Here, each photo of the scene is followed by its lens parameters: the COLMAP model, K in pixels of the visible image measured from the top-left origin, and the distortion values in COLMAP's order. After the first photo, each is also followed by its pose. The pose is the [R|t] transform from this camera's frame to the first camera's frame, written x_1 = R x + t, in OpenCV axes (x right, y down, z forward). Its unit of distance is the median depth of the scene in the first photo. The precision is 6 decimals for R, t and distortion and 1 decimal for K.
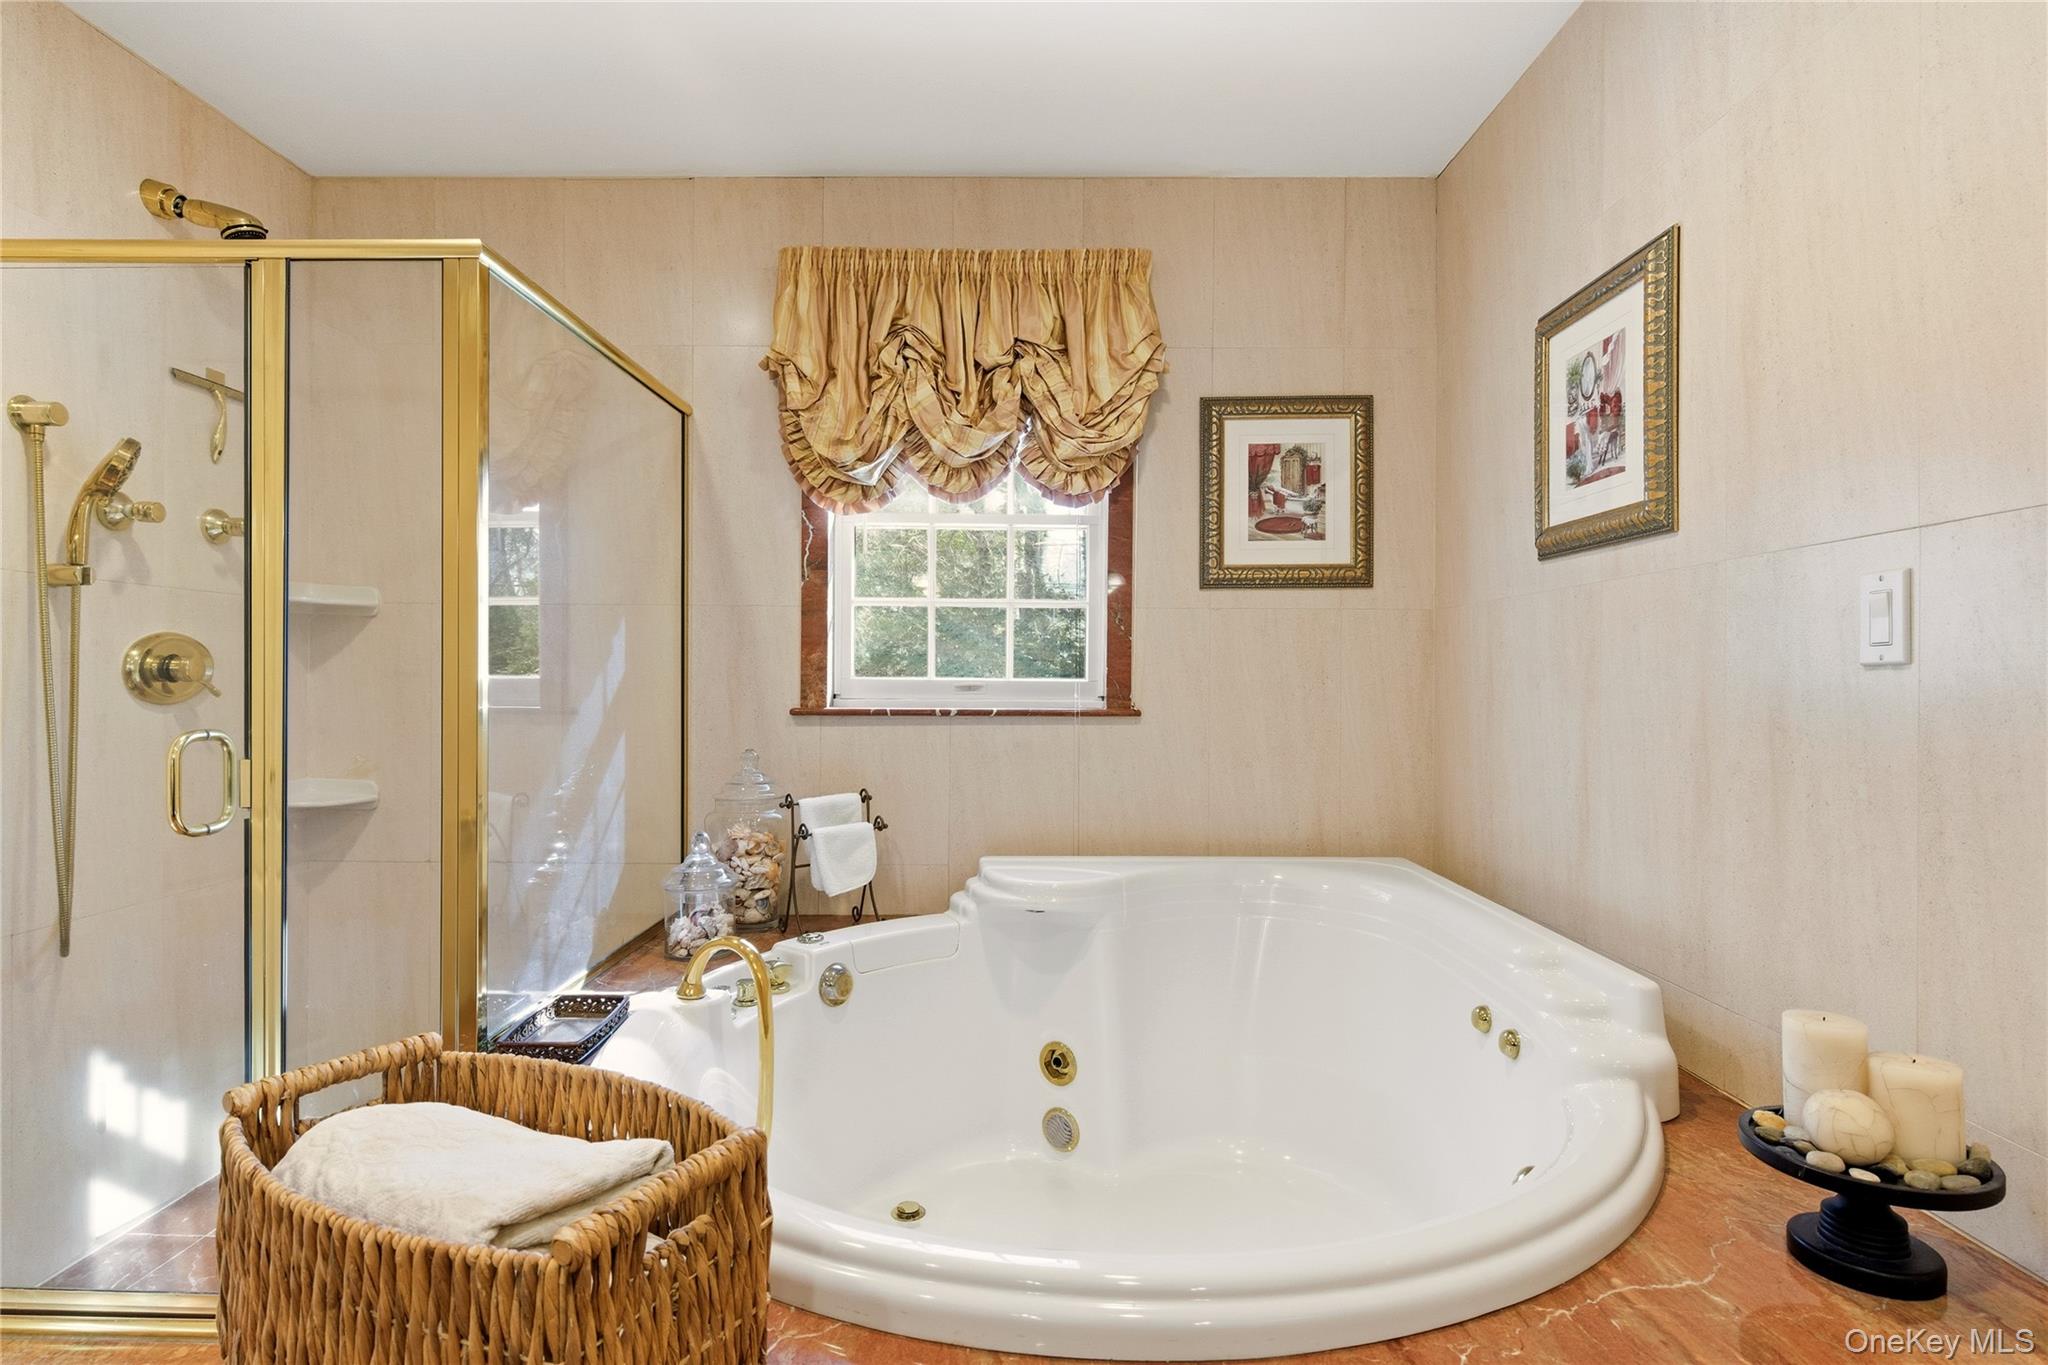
lens RADIAL K [[1017.1, 0, 1028.4], [0, 1017.1, 678.3], [0, 0, 1]] dist [-0.001260, 0.000278]
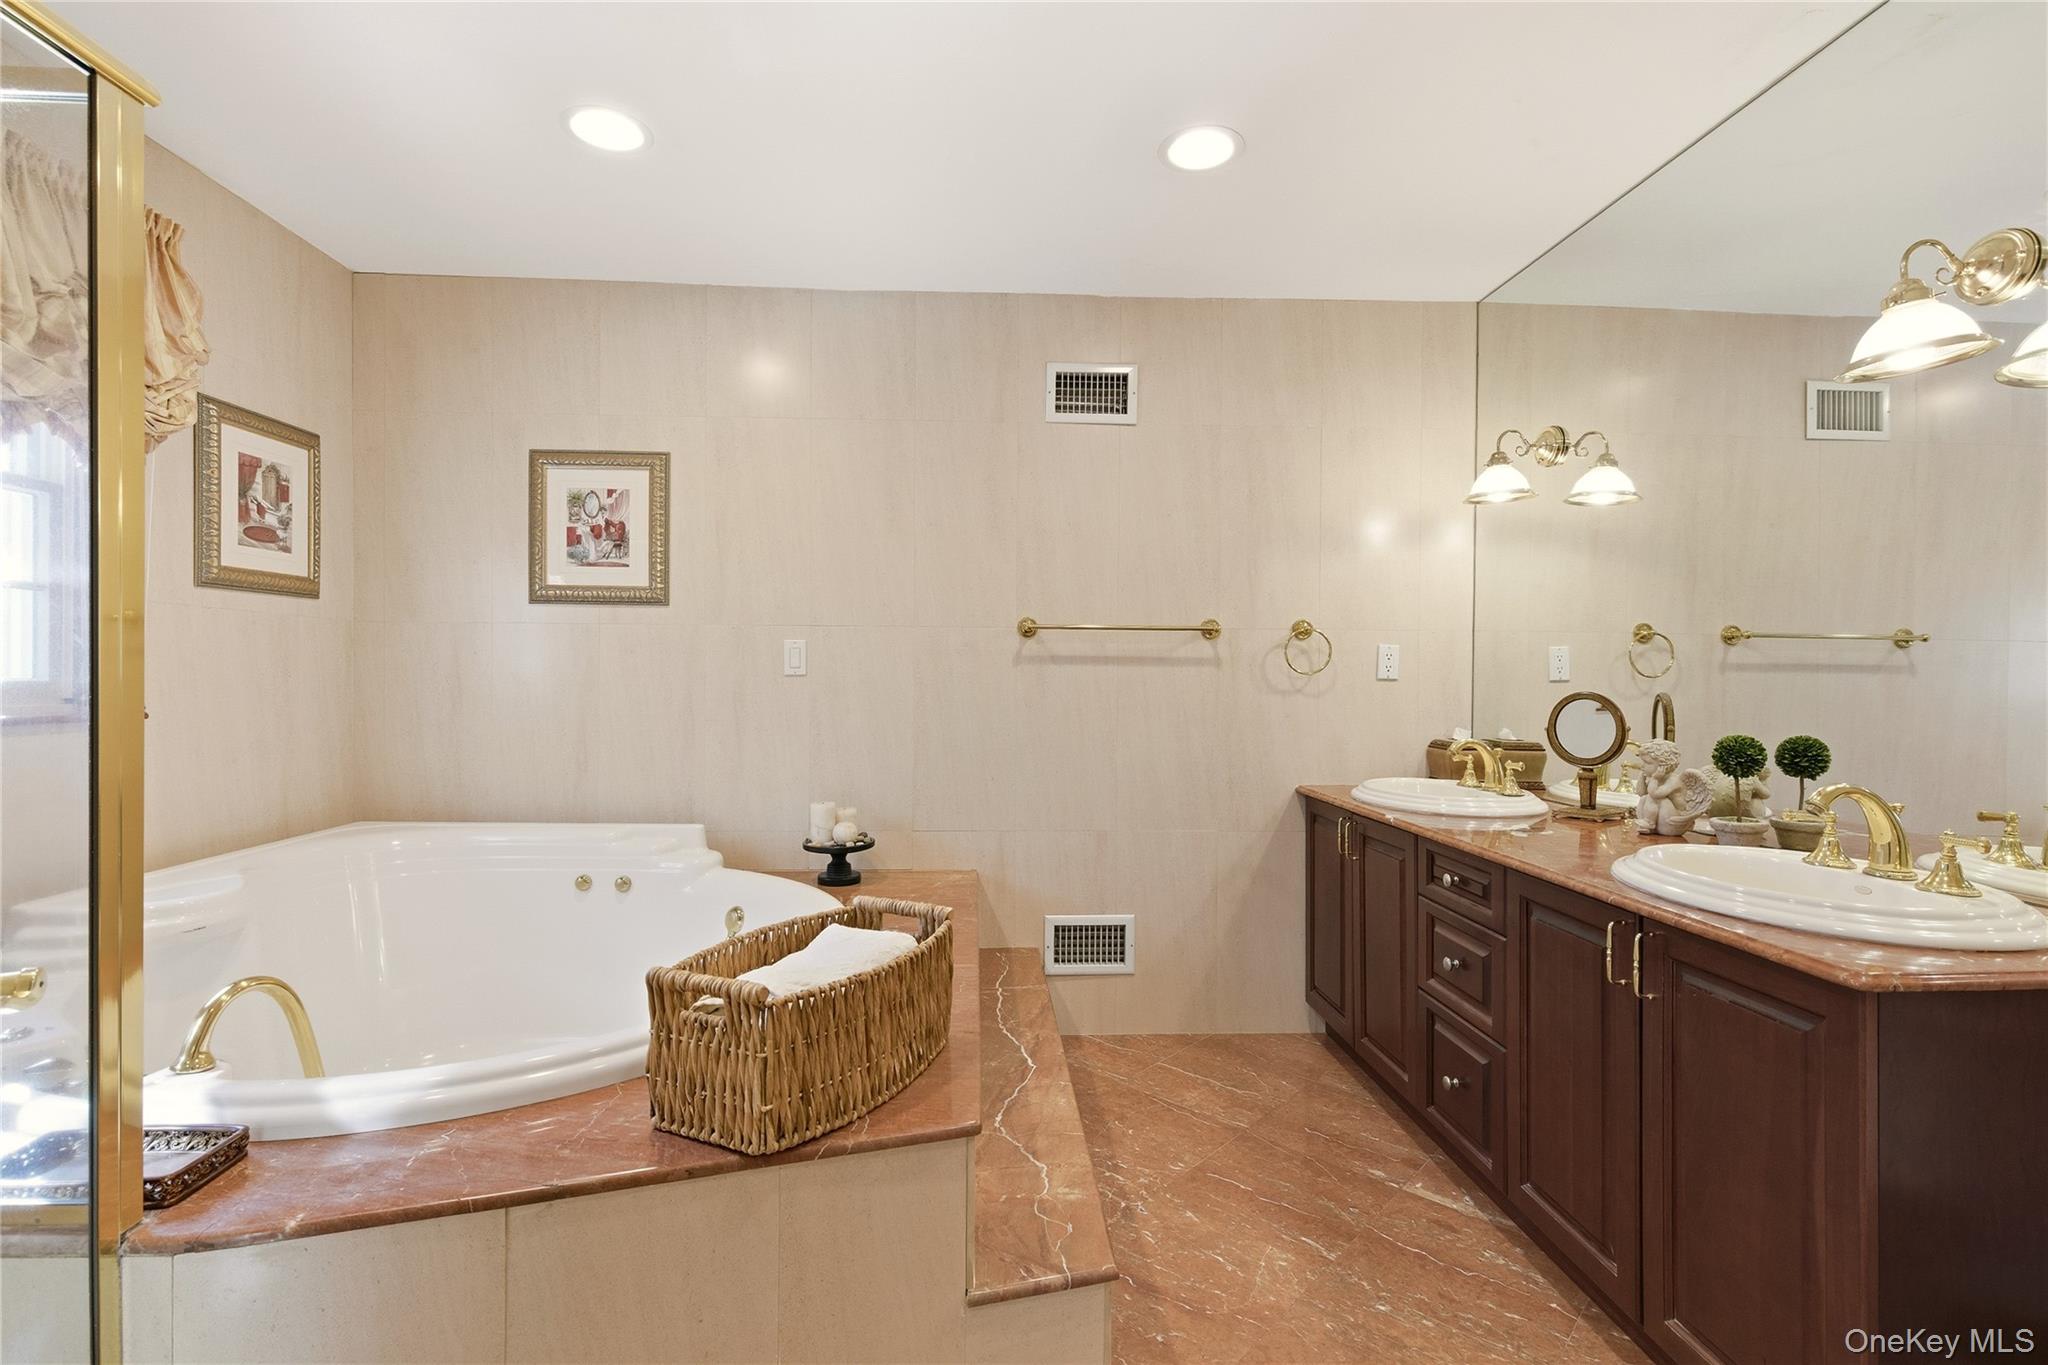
lens RADIAL K [[938.7, 0, 1026.4], [0, 938.7, 682.4], [0, 0, 1]] dist [-0.001366, 0.001194]
pose [[-0.042683, -0.001602, 0.999087, -0.776458], [-0.005824, 0.999982, 0.001354, -0.000404], [-0.999072, -0.005761, -0.042692, 0.235076]]
